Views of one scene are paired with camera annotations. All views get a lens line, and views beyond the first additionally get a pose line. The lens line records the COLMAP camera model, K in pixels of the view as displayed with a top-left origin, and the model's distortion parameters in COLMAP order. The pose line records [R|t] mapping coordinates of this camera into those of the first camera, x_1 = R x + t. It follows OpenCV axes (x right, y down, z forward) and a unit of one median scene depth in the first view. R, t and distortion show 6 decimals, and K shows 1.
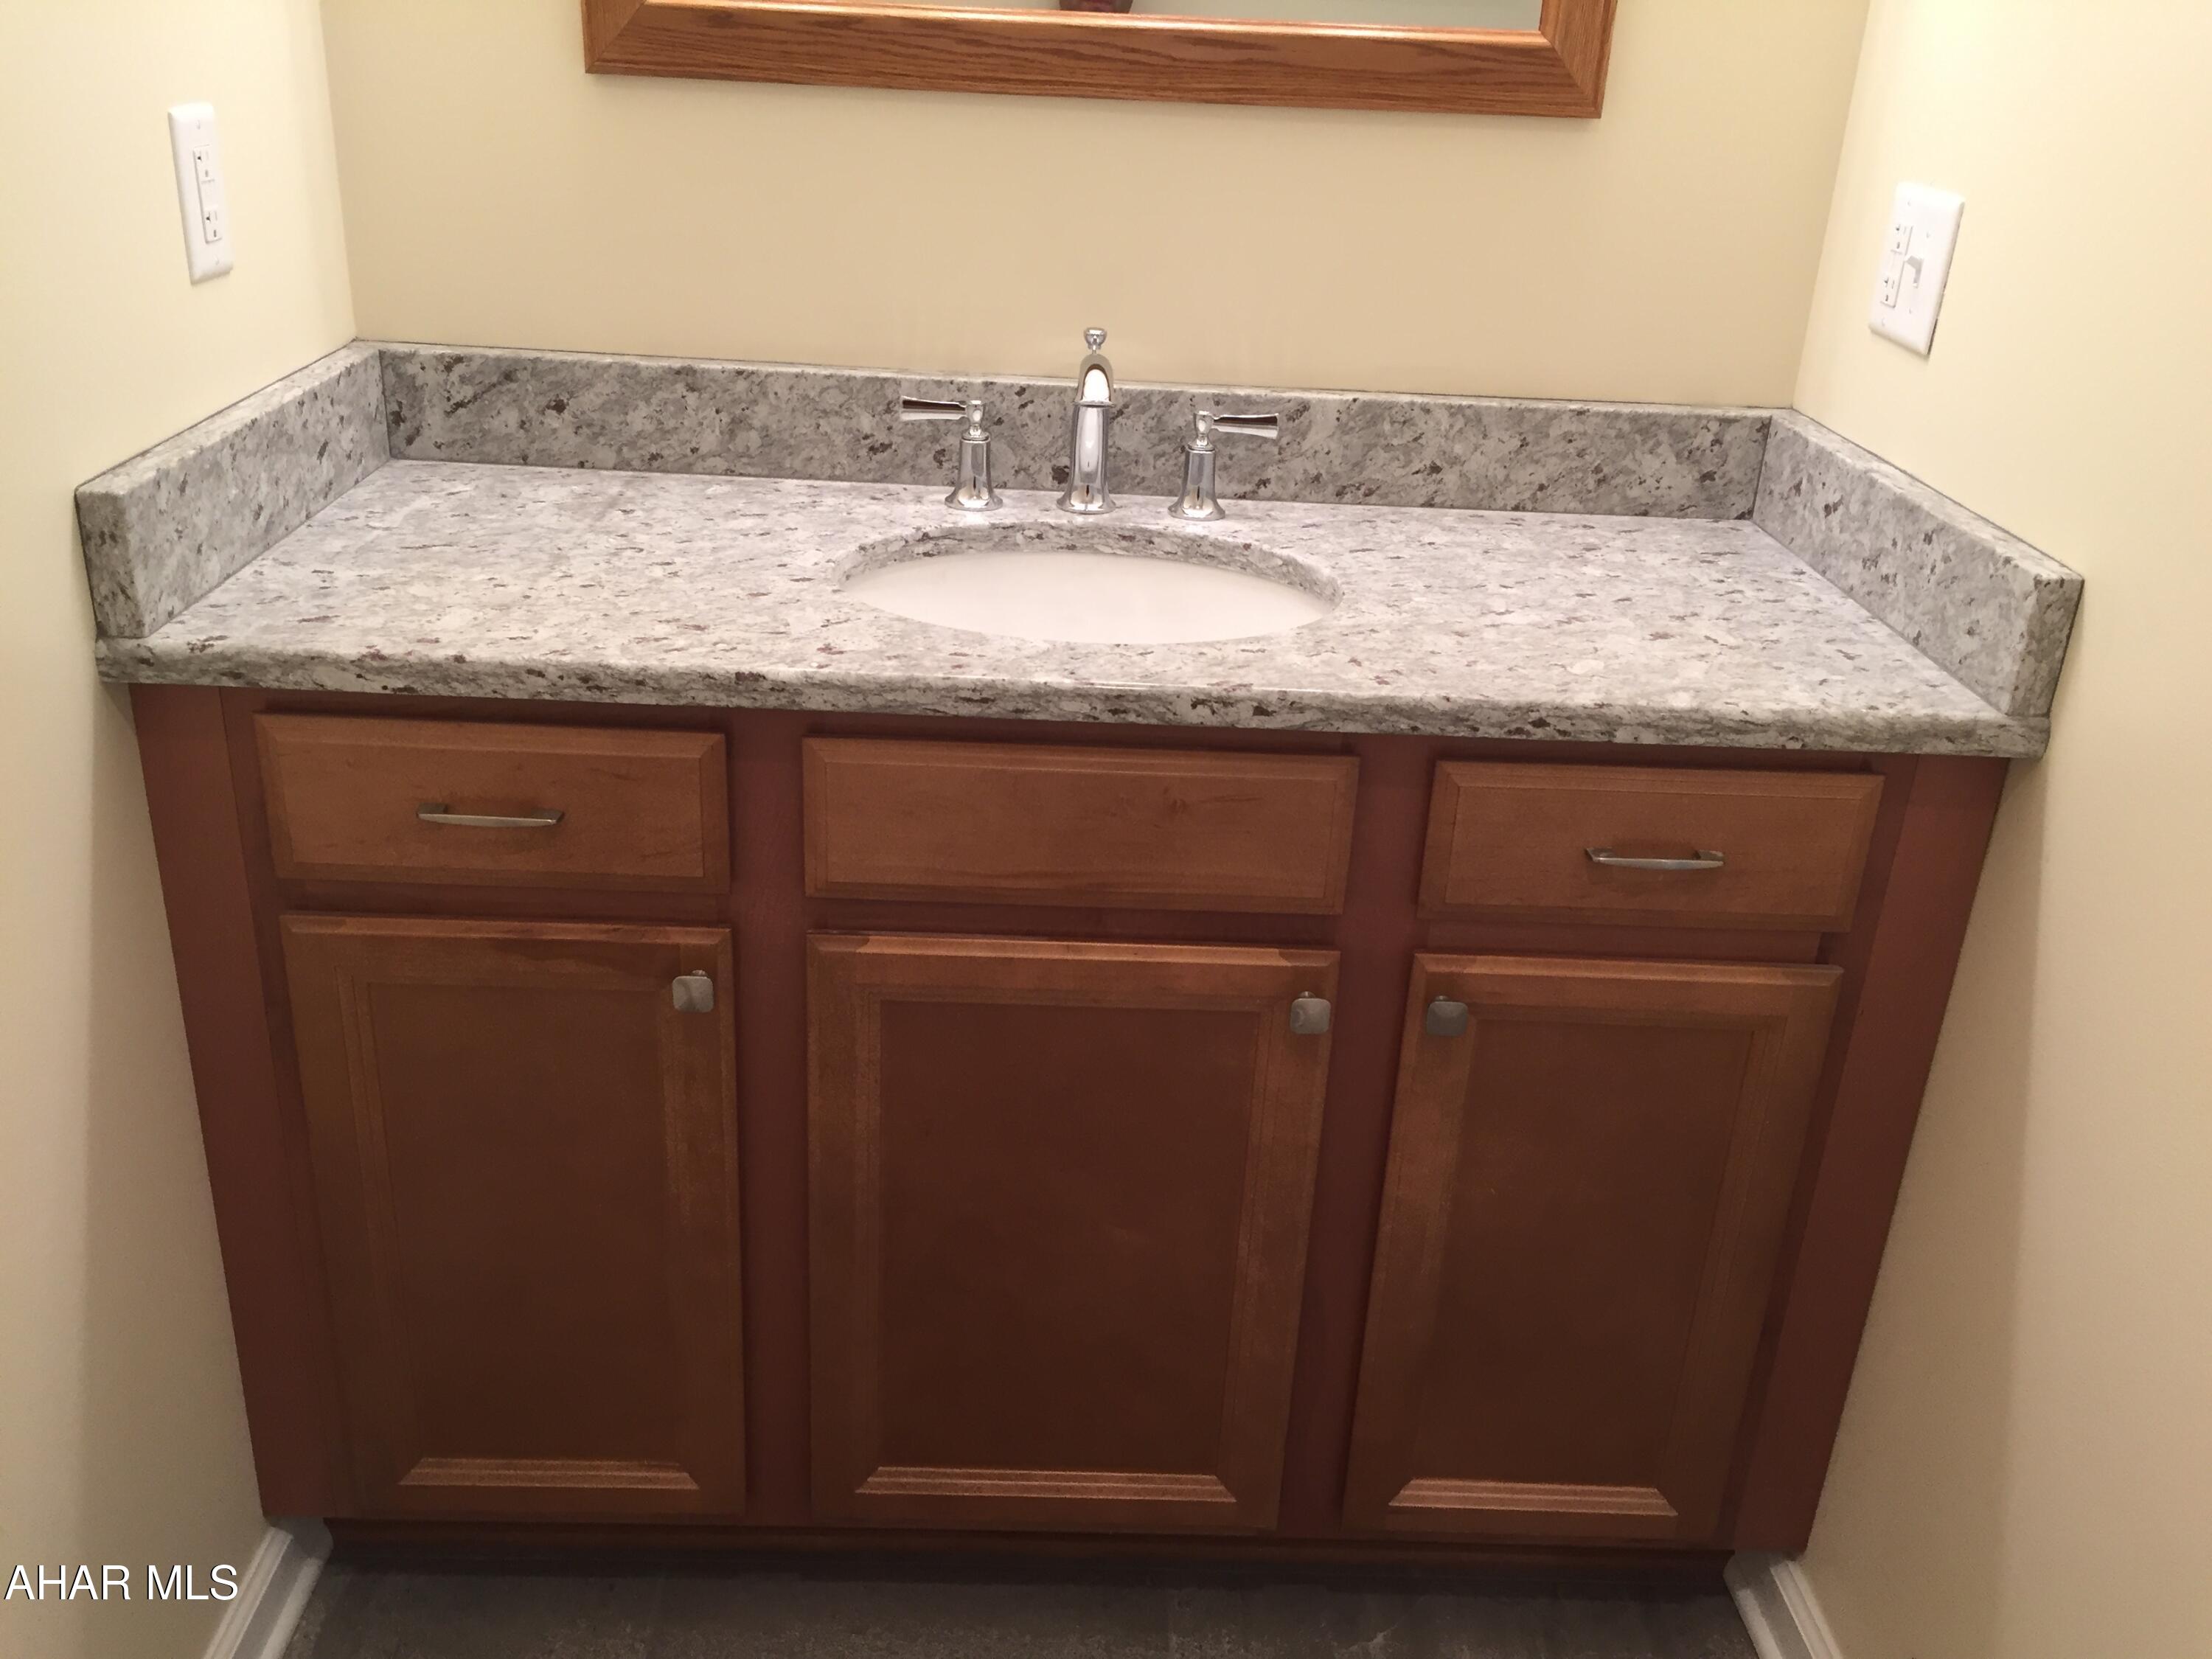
lens RADIAL K [[1886.9, 0, 1111.3], [0, 1886.9, 810.2], [0, 0, 1]] dist [0.080773, -0.102880]
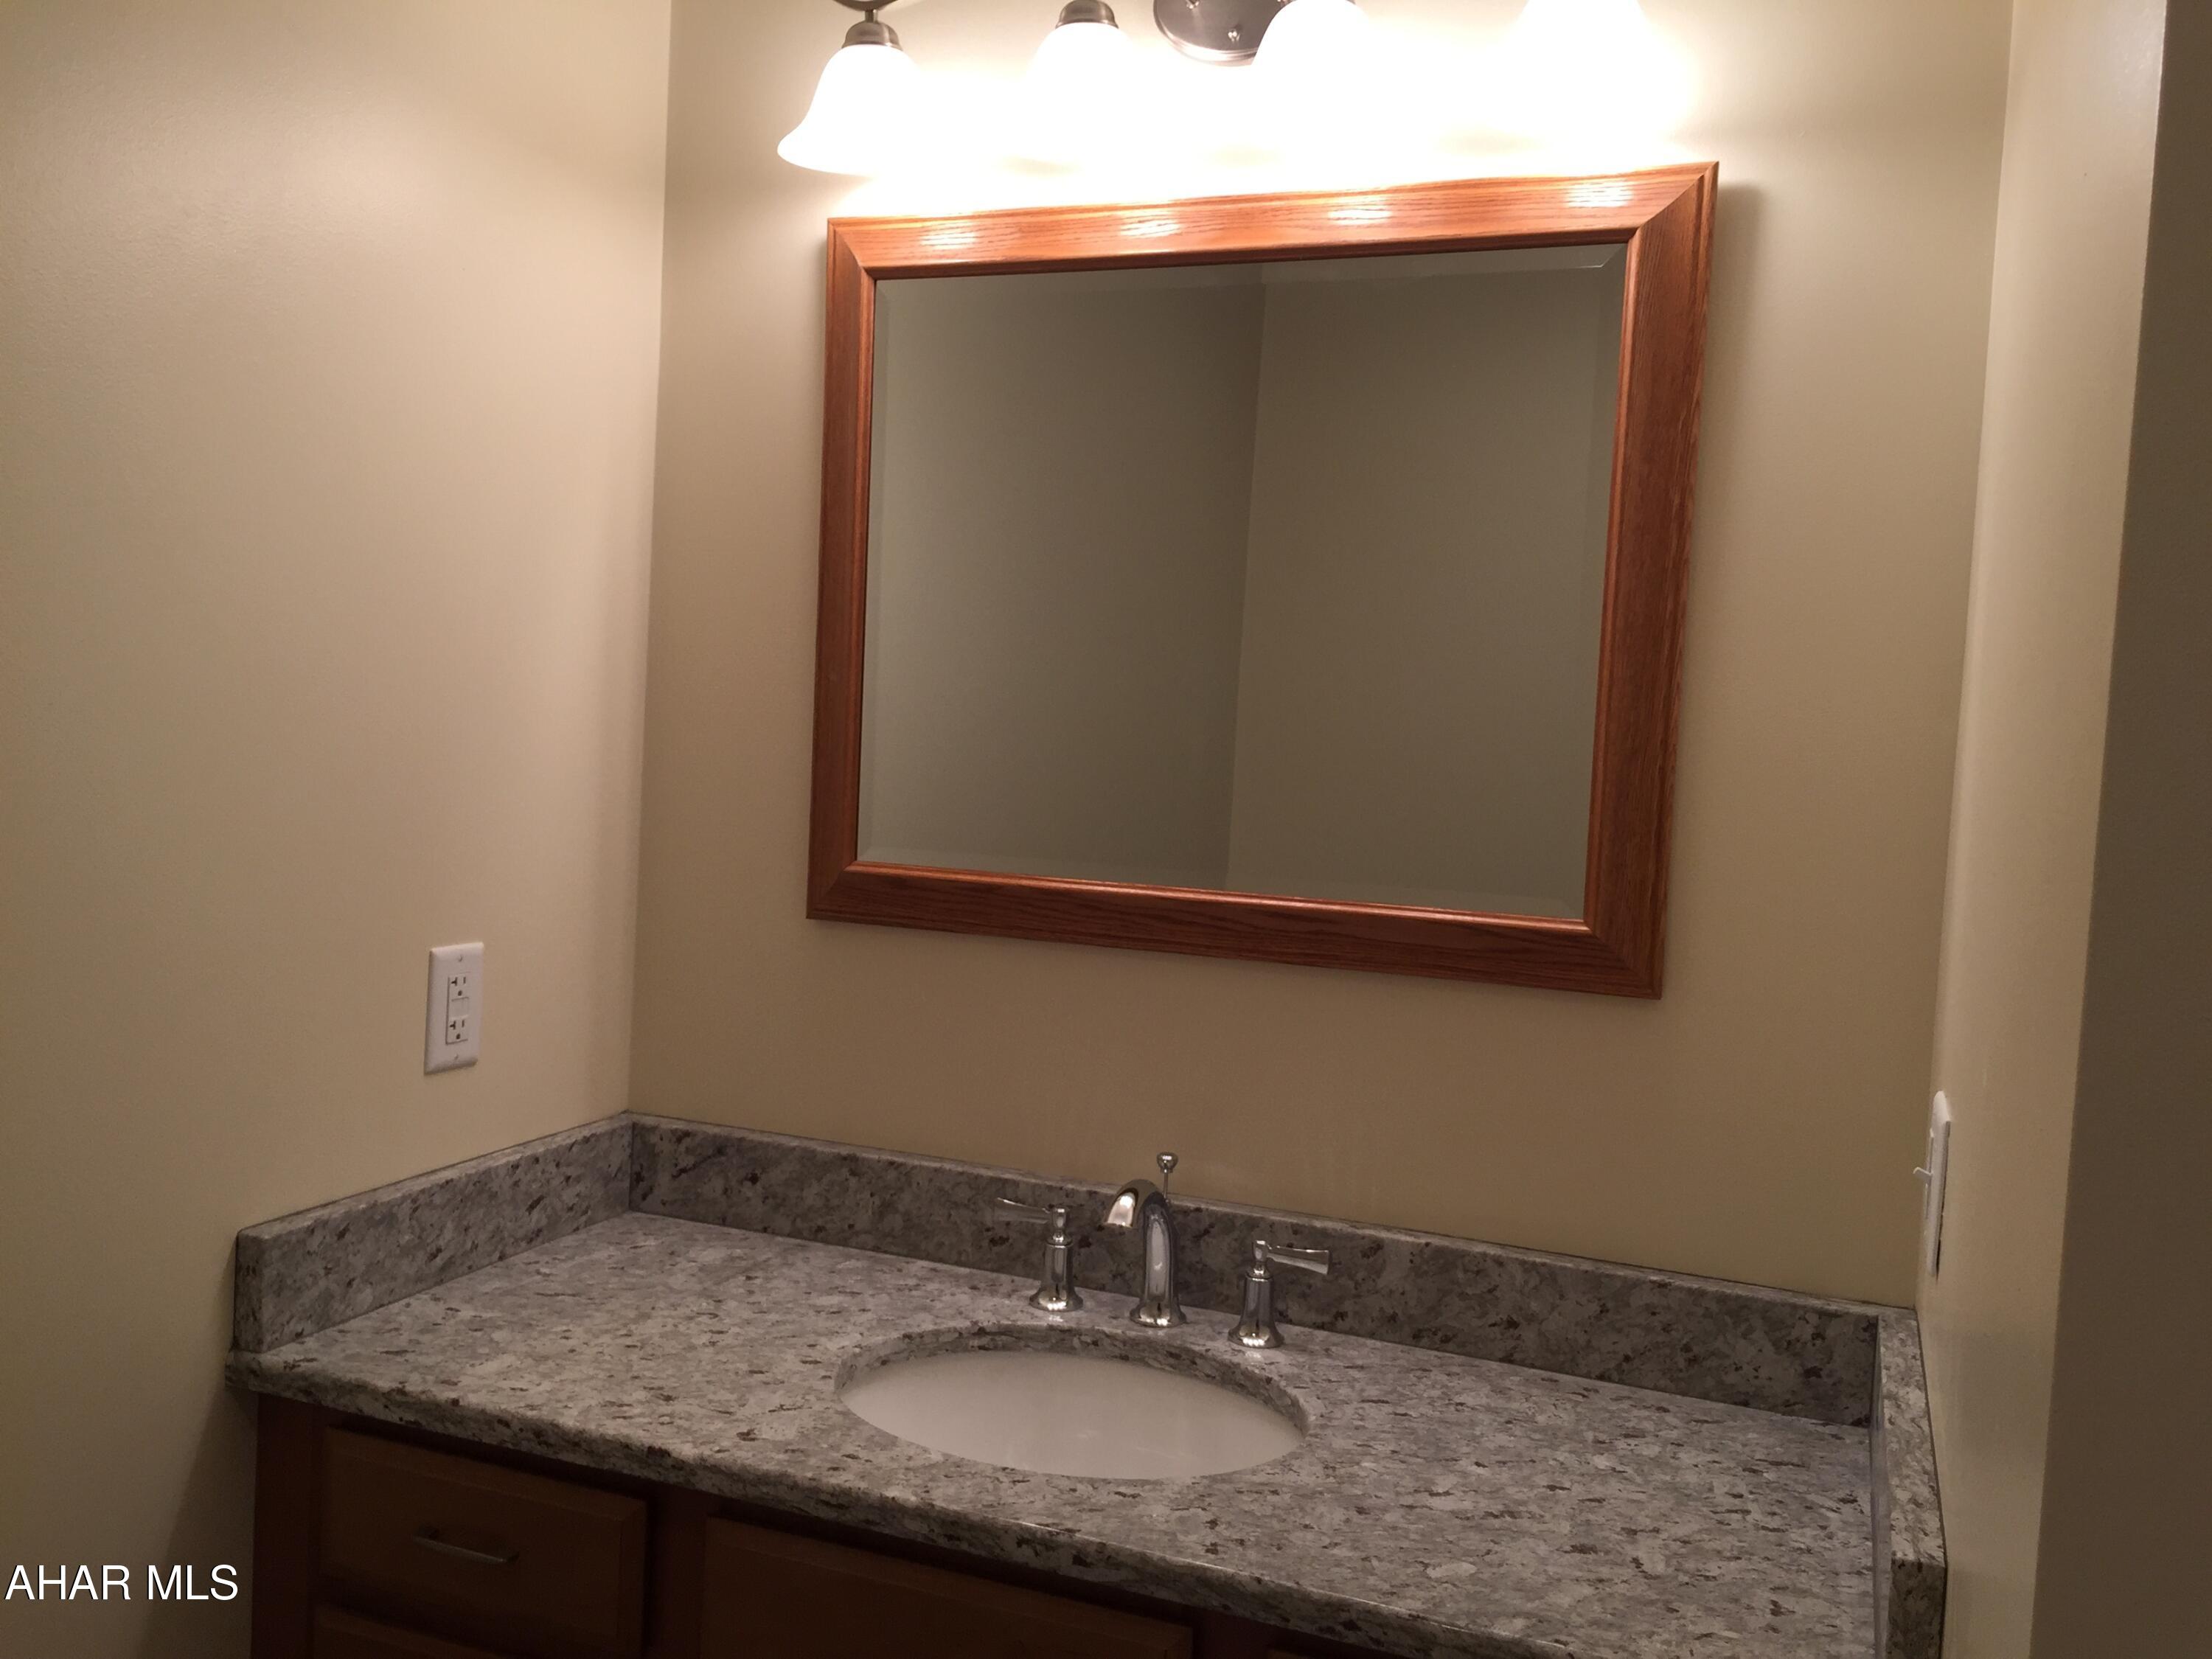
lens RADIAL K [[1886.9, 0, 1116.1], [0, 1886.9, 828.9], [0, 0, 1]] dist [0.080773, -0.102880]
pose [[0.923478, 0.023470, -0.382933, 0.413039], [-0.159873, 0.930876, -0.328496, -0.073573], [0.348753, 0.364580, 0.863396, -0.015043]]
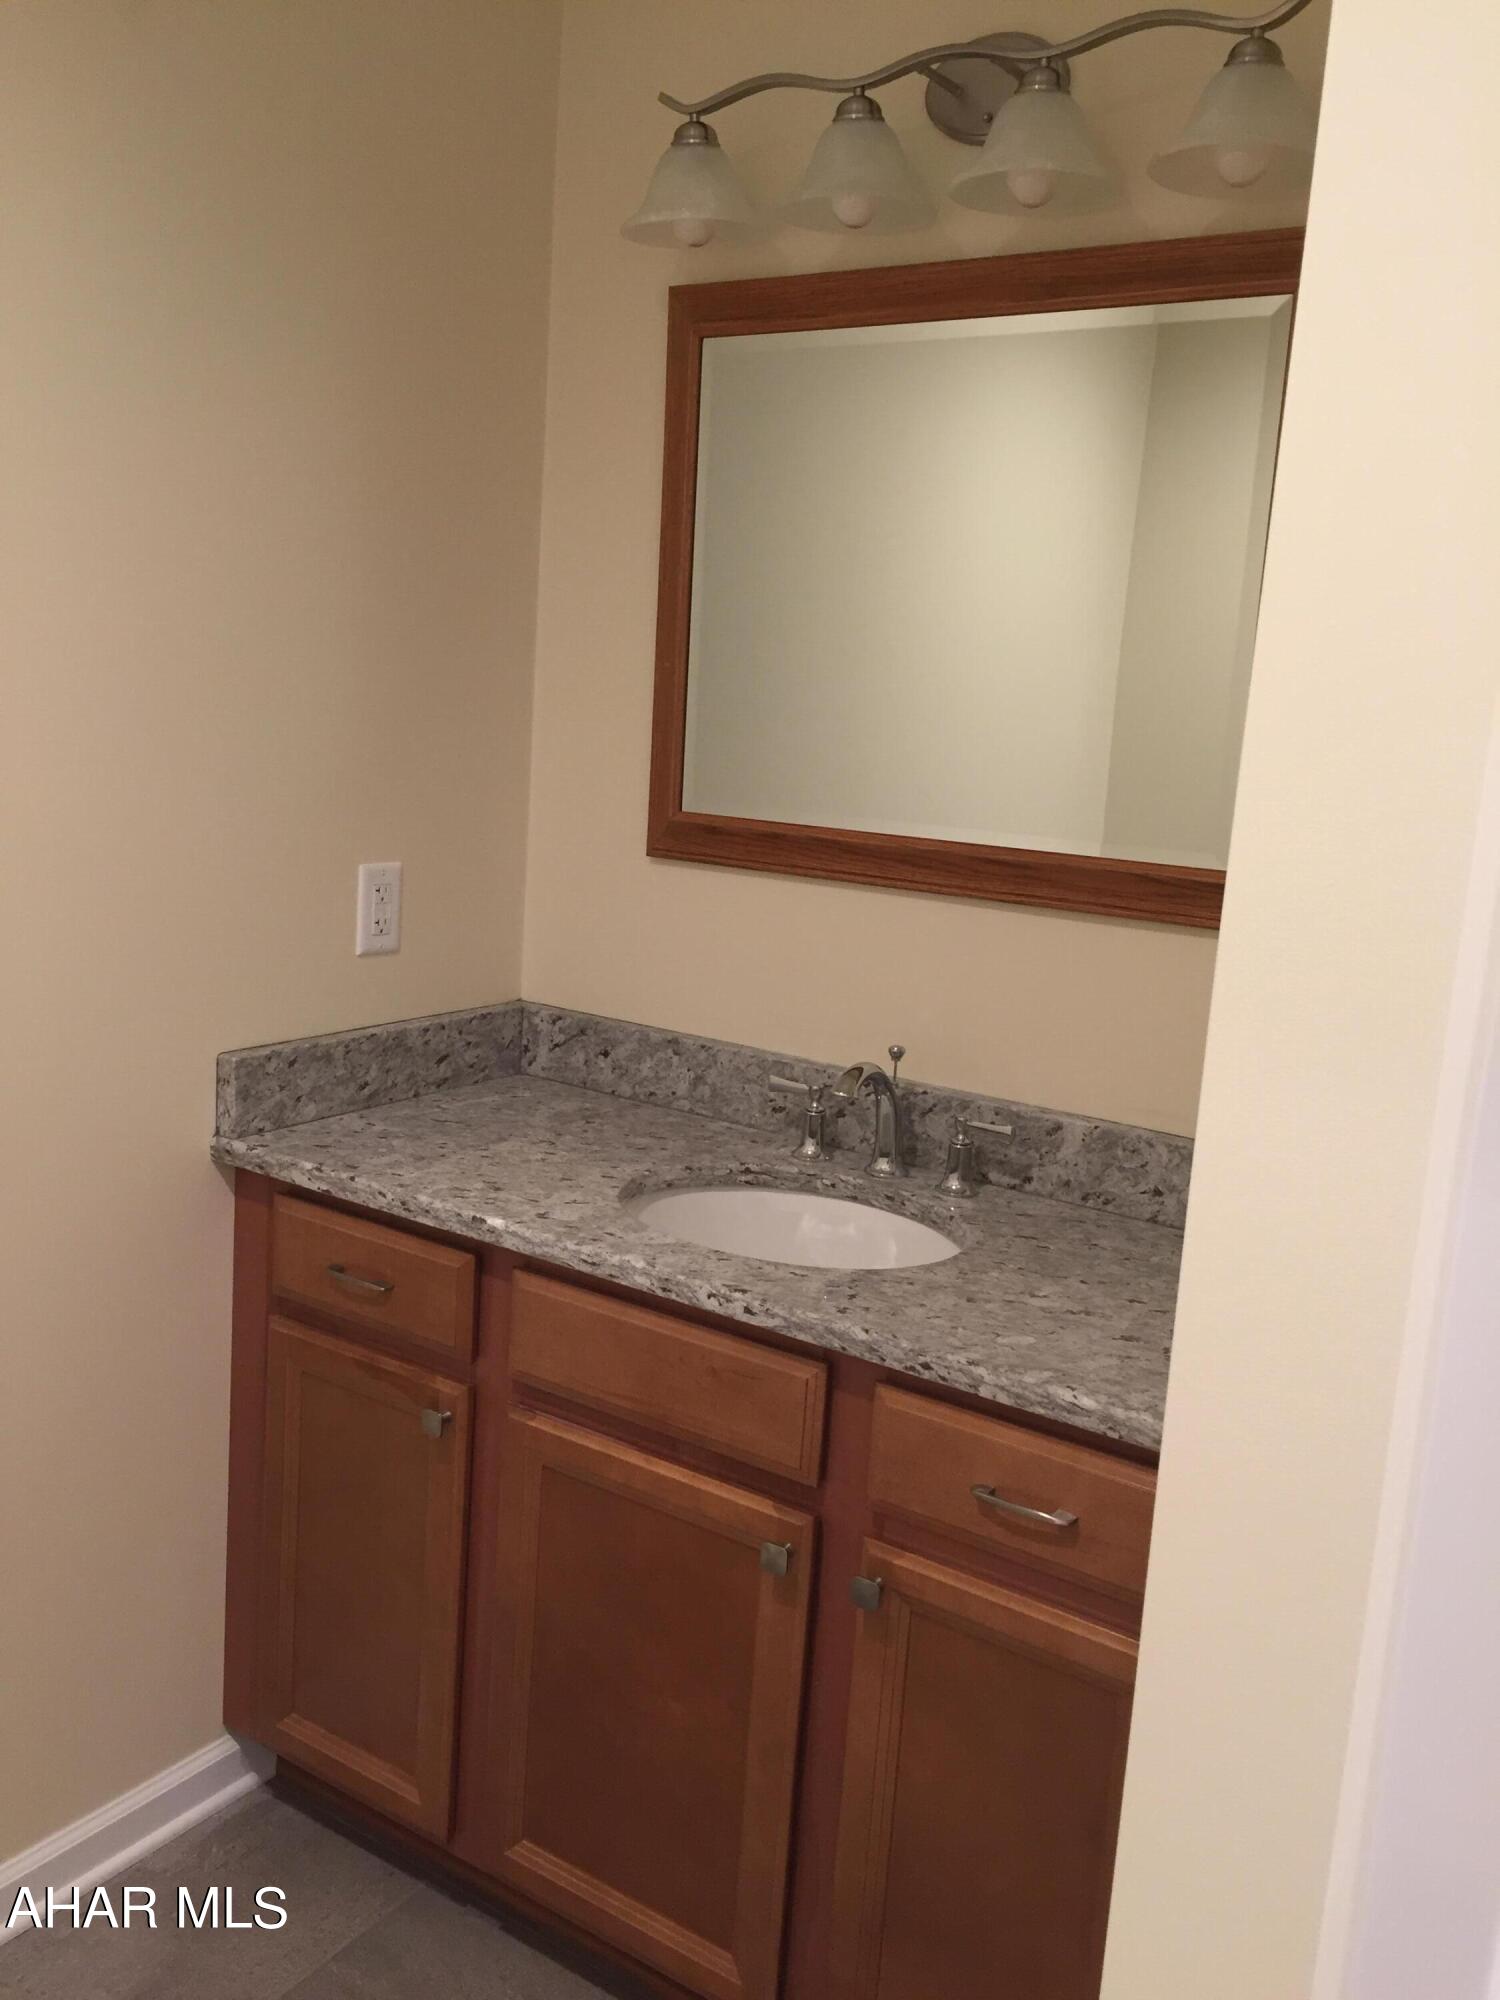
lens RADIAL K [[1706.0, 0, 763.5], [0, 1706.0, 1009.7], [0, 0, 1]] dist [0.080773, -0.102880]
pose [[0.823211, 0.111616, -0.556655, 0.662347], [-0.251273, 0.950854, -0.180937, -0.032816], [0.509102, 0.288822, 0.810800, -0.072733]]
